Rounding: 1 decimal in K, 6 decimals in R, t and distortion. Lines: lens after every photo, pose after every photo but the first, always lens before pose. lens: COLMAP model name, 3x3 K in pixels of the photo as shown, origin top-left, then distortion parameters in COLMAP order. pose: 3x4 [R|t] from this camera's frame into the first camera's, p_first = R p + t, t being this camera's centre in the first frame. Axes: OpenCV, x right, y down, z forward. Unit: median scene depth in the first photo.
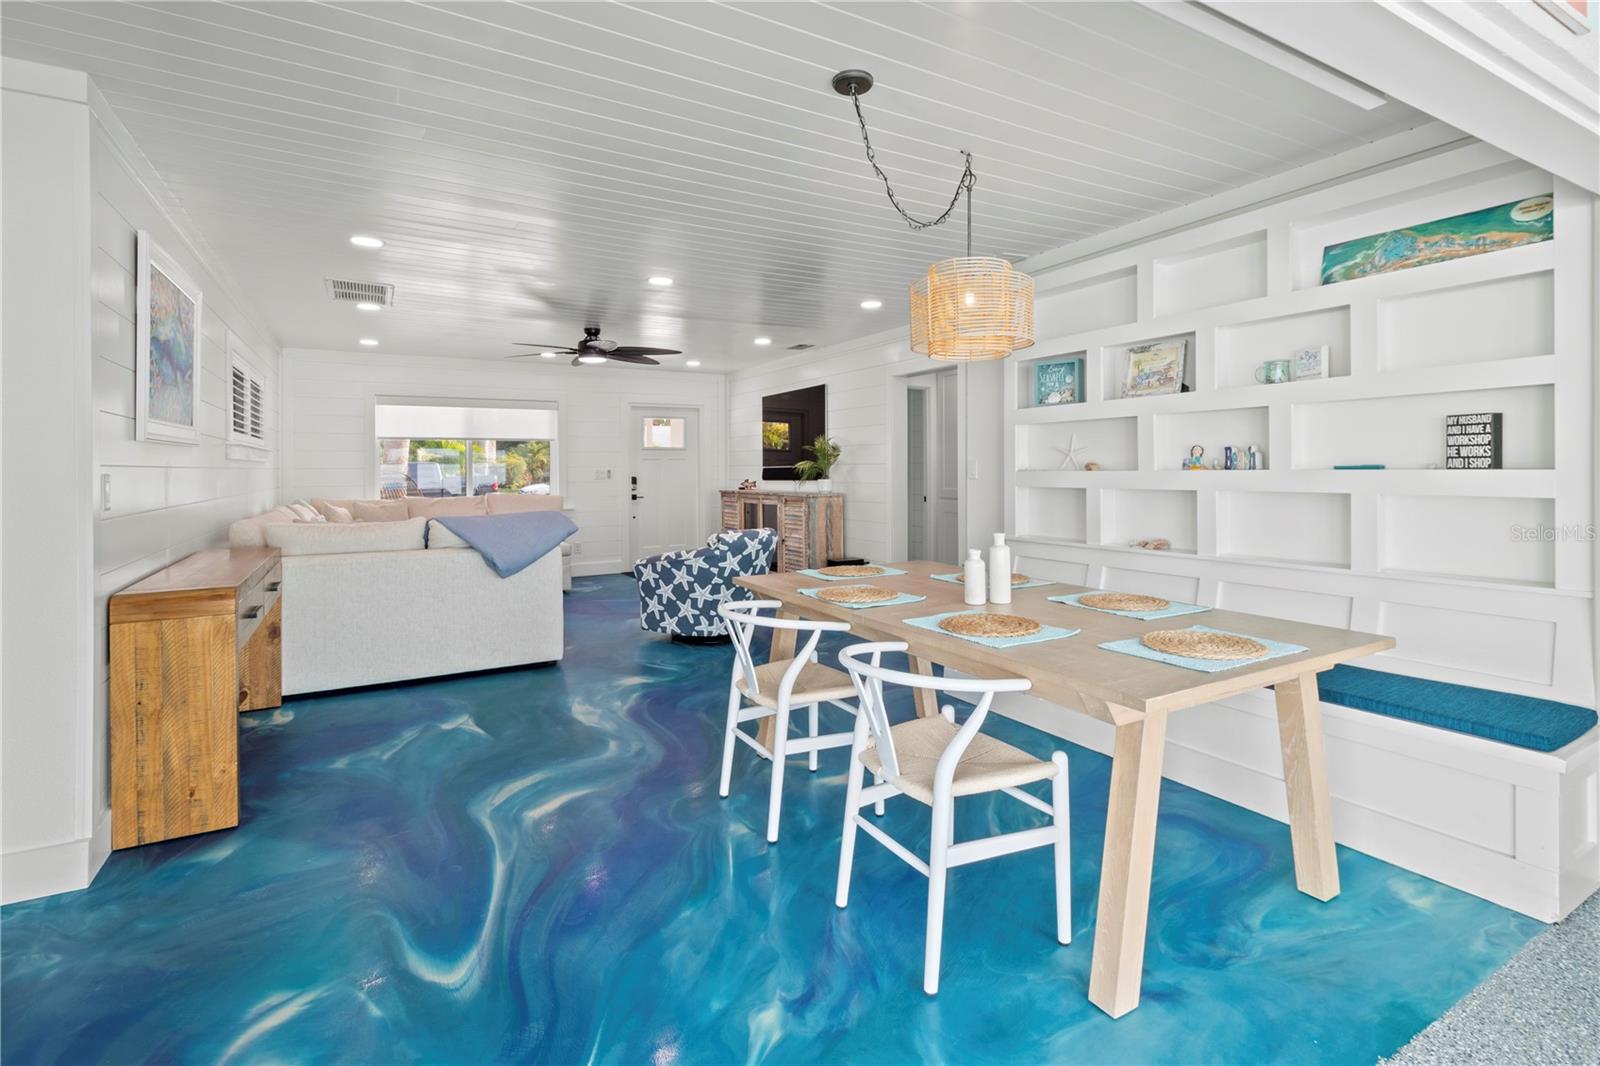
lens RADIAL K [[756.3, 0, 824.7], [0, 756.3, 470.7], [0, 0, 1]] dist [0.002353, -0.000312]
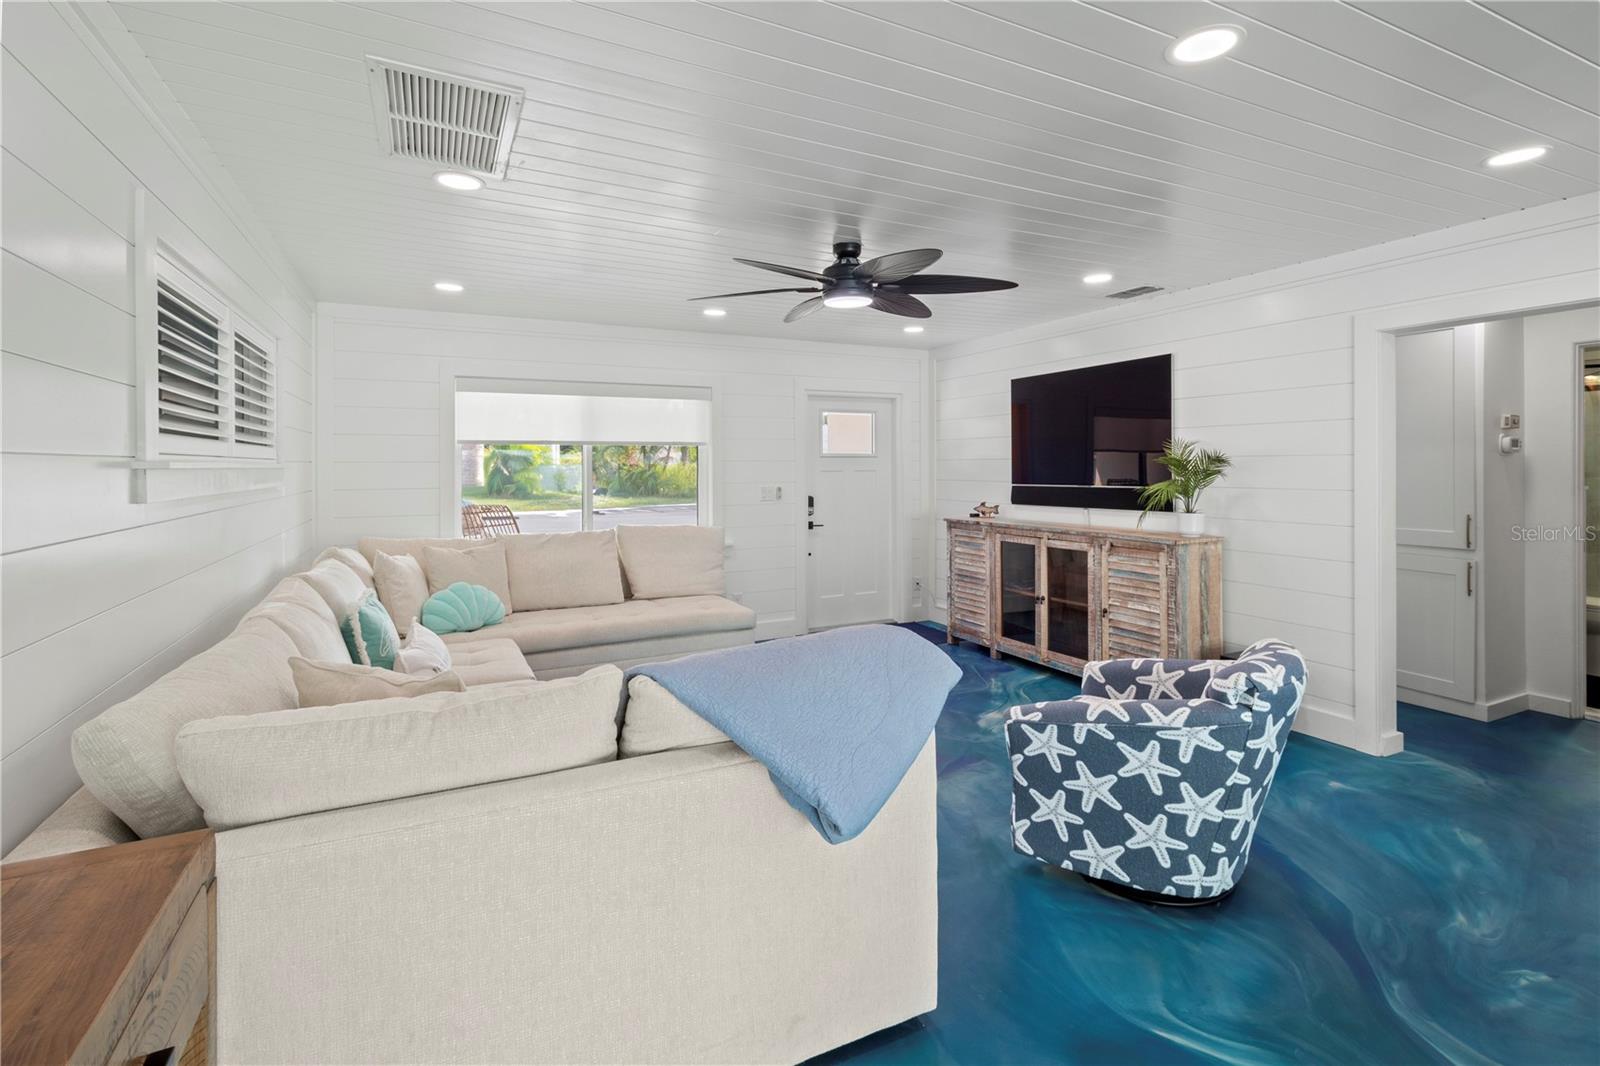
lens RADIAL K [[756.3, 0, 817.6], [0, 756.3, 464.7], [0, 0, 1]] dist [0.002353, -0.000312]
pose [[0.997694, 0.001410, -0.067856, -0.443663], [-0.001676, 0.999991, -0.003862, -0.040486], [0.067850, 0.003967, 0.997688, 0.693444]]
